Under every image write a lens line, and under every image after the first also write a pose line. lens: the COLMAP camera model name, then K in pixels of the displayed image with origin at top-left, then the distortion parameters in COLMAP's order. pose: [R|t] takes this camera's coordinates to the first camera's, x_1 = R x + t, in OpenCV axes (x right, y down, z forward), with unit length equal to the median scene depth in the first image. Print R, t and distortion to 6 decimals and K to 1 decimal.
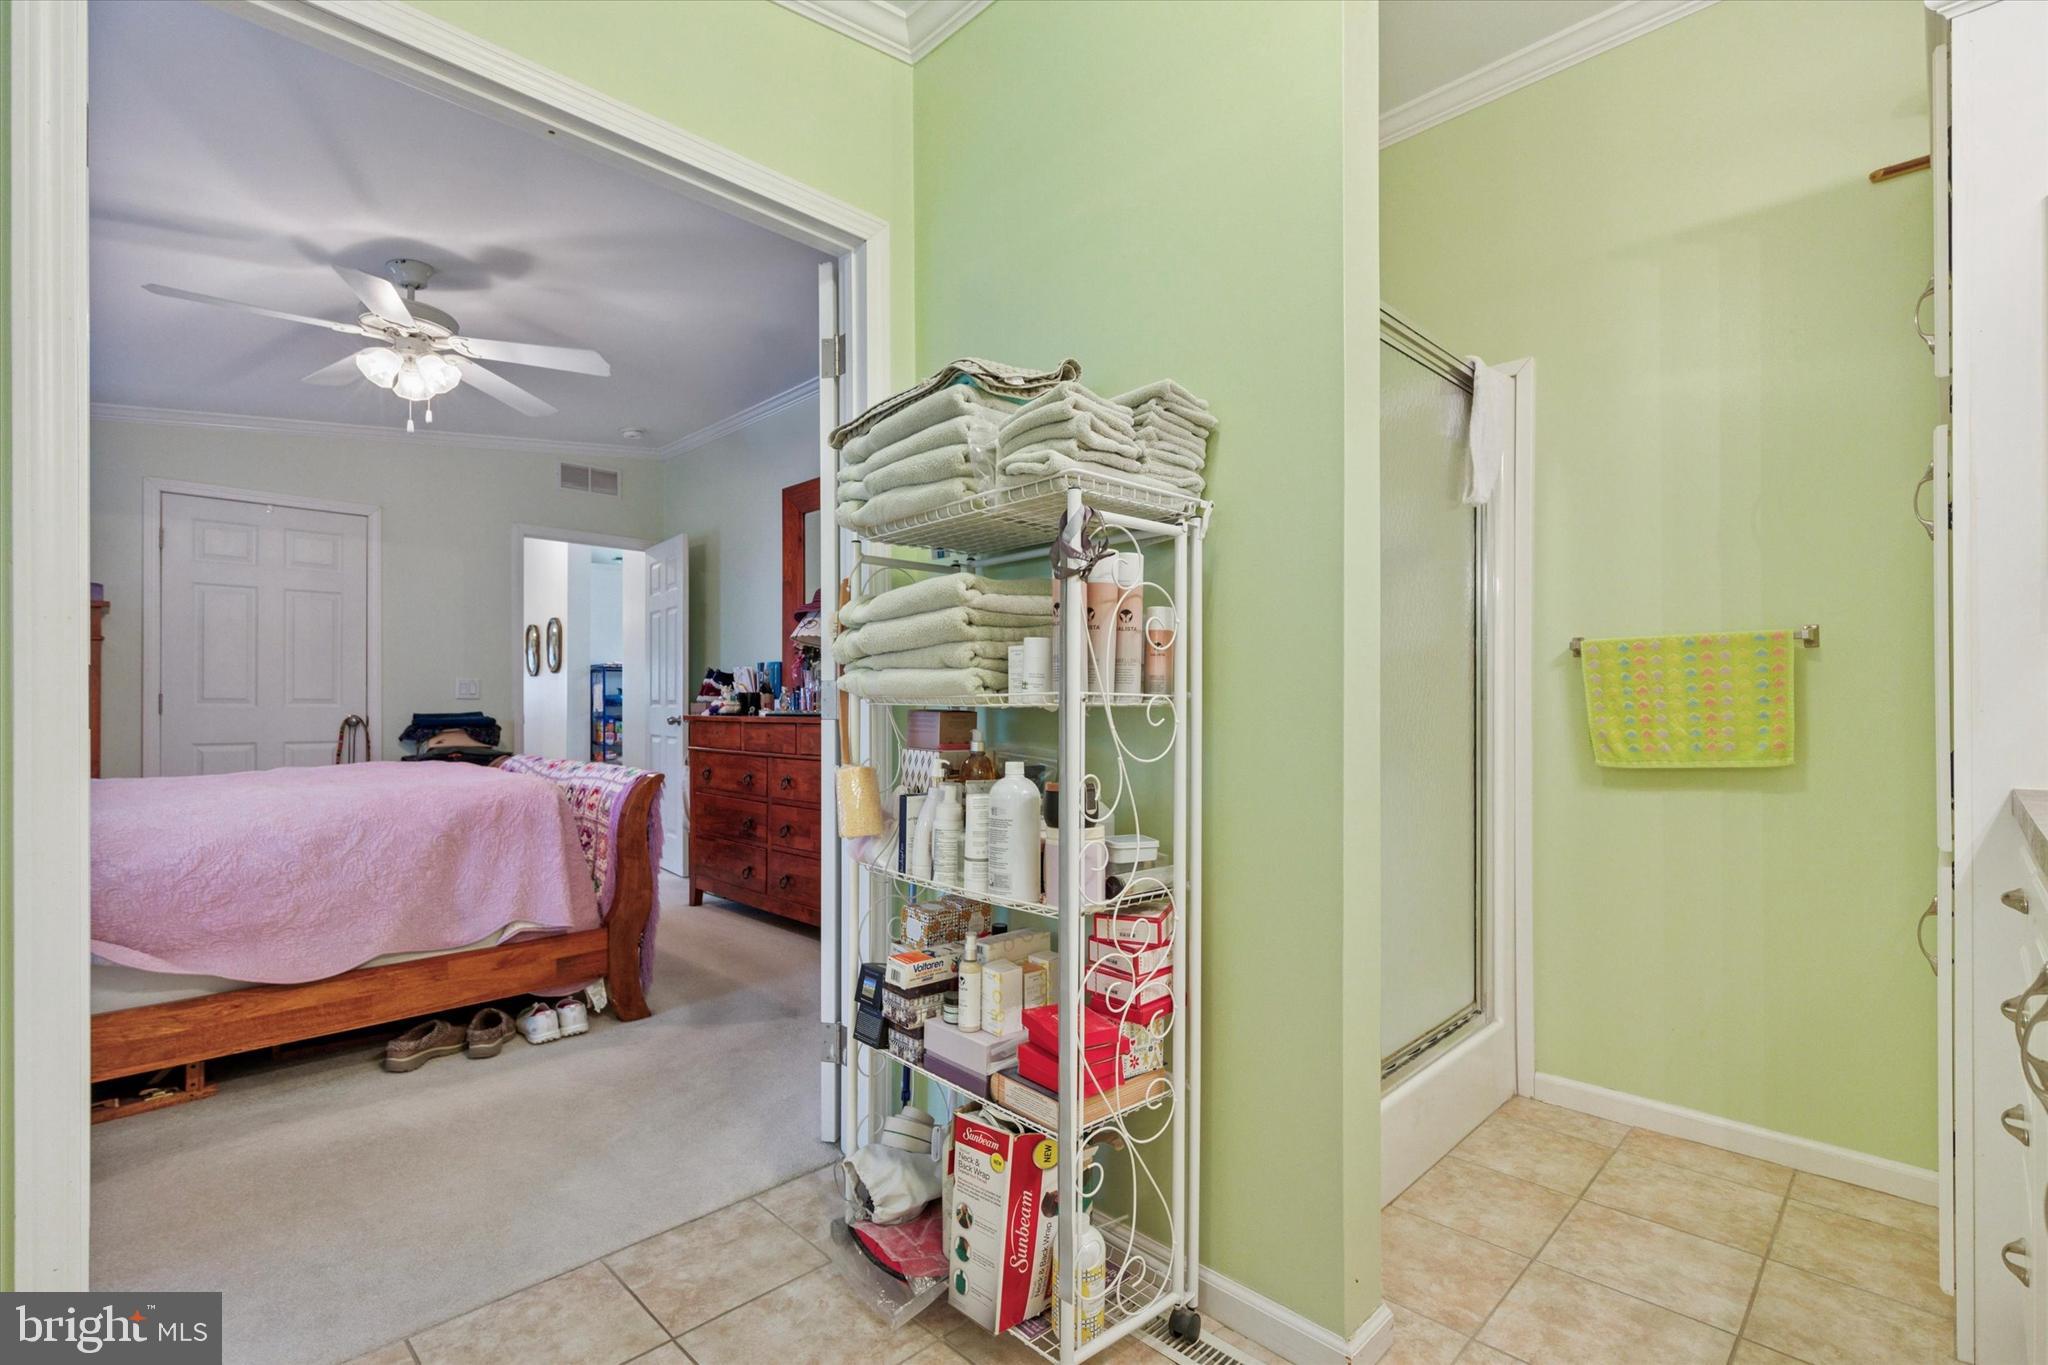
lens RADIAL K [[943.6, 0, 1021.6], [0, 943.6, 693.0], [0, 0, 1]] dist [0.013217, 0.000119]
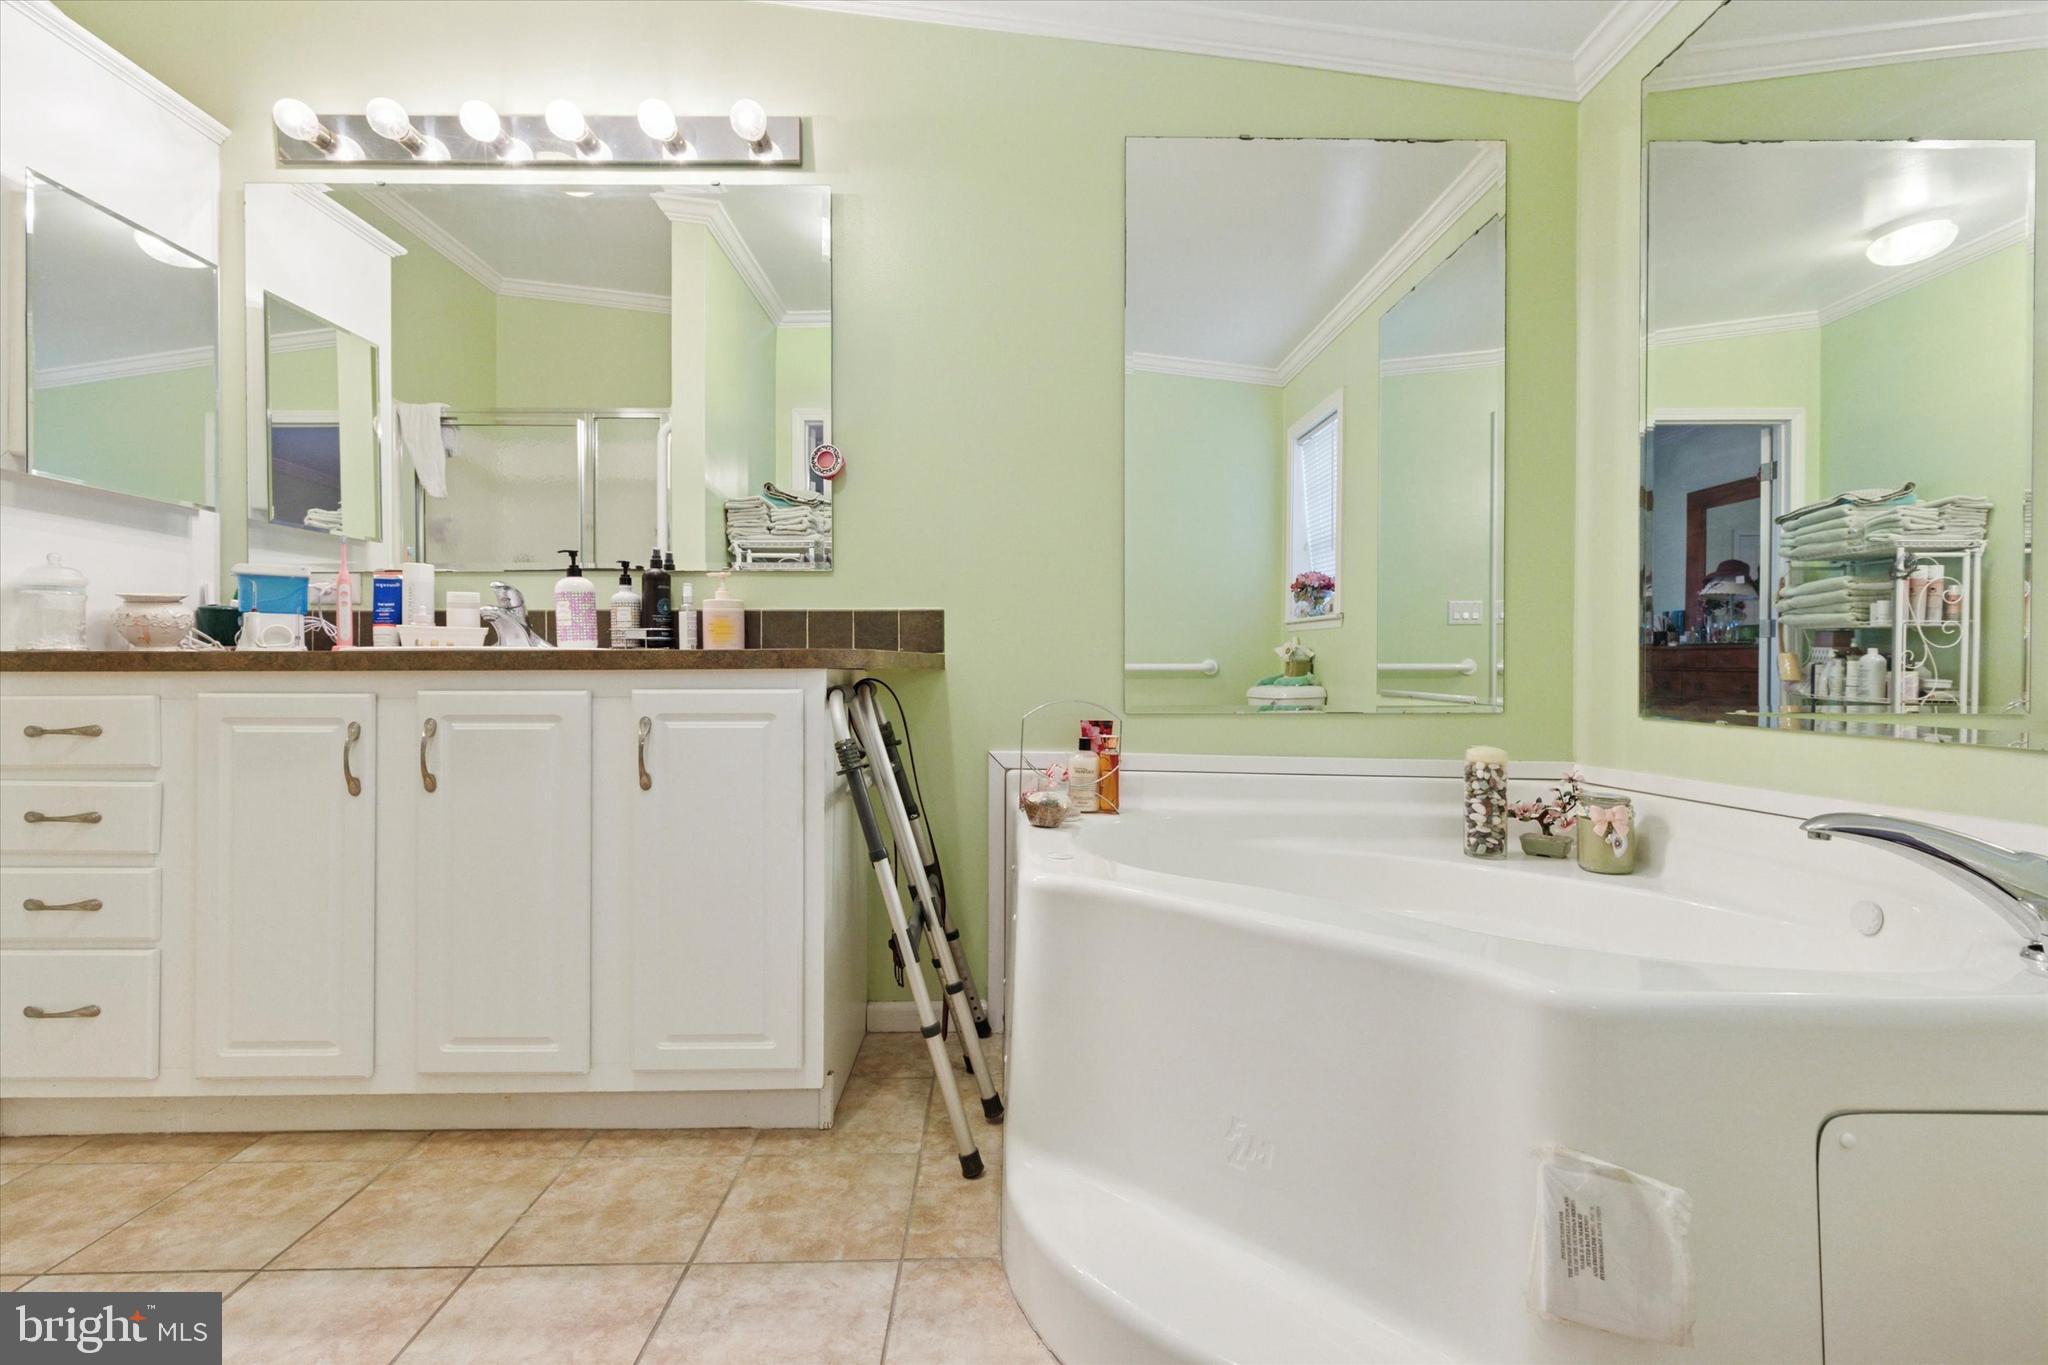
lens RADIAL K [[943.6, 0, 1025.2], [0, 943.6, 661.3], [0, 0, 1]] dist [0.013217, 0.000119]
pose [[0.713296, 0.009910, -0.700793, 0.167272], [0.003467, 0.999838, 0.017668, 0.053687], [0.700855, -0.015032, 0.713146, -2.473589]]
